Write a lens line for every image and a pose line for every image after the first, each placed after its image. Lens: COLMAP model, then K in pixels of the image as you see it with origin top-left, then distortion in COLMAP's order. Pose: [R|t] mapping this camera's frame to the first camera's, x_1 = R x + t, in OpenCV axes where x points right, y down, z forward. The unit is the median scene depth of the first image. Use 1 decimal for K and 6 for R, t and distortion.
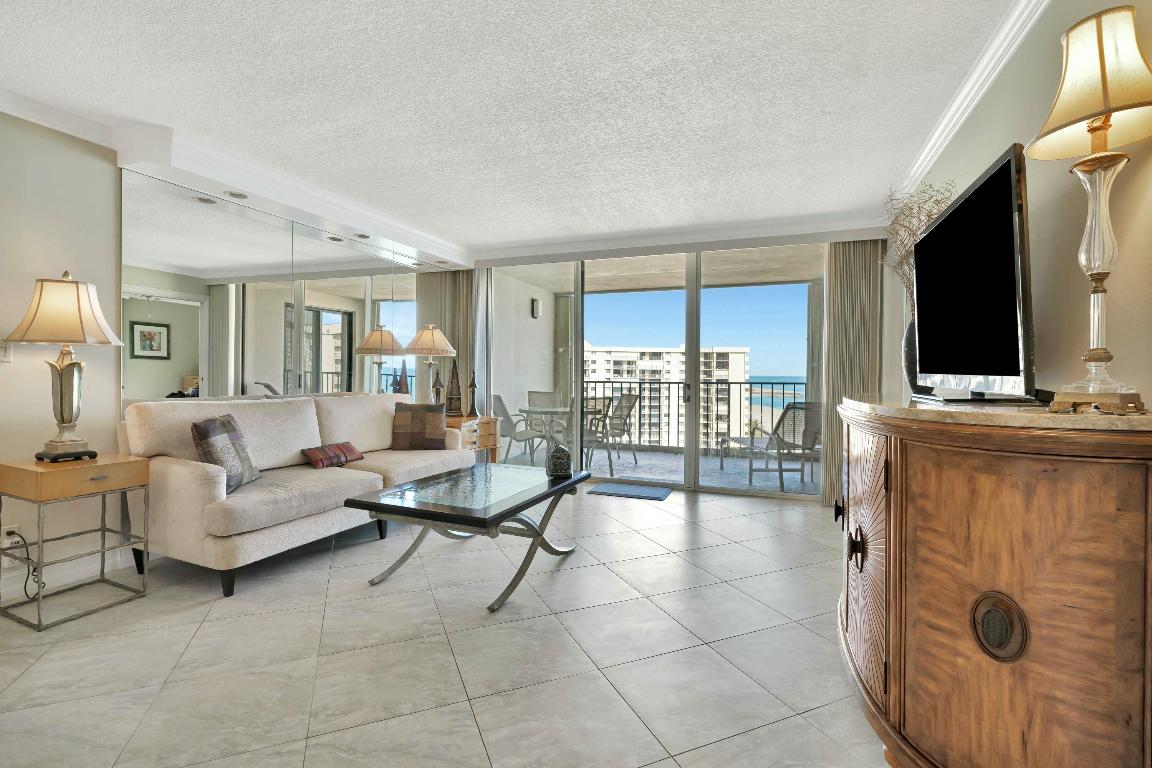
lens RADIAL K [[511.0, 0, 578.3], [0, 511.0, 380.9], [0, 0, 1]] dist [-0.013552, 0.005930]
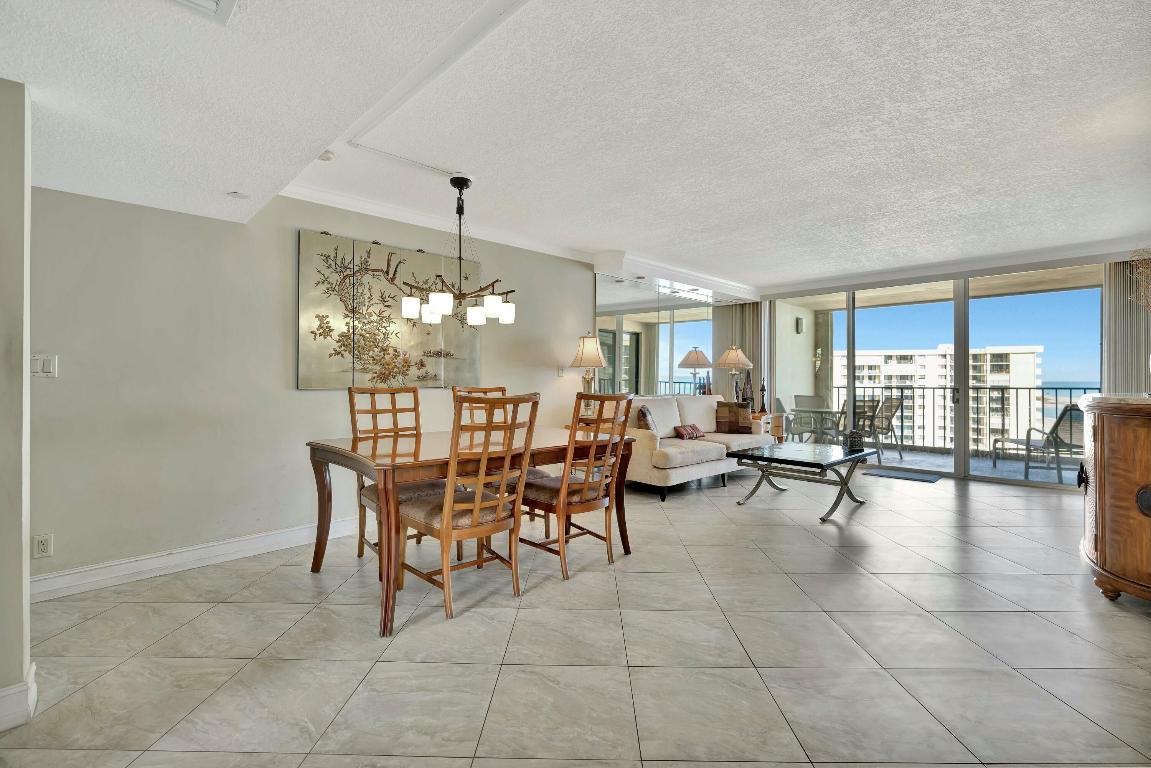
lens RADIAL K [[510.6, 0, 577.8], [0, 510.6, 380.9], [0, 0, 1]] dist [-0.013552, 0.005930]
pose [[0.913031, -0.006478, -0.407838, -0.099863], [0.000771, 0.999899, -0.014158, 0.004453], [0.407889, 0.012613, 0.912944, -0.402303]]
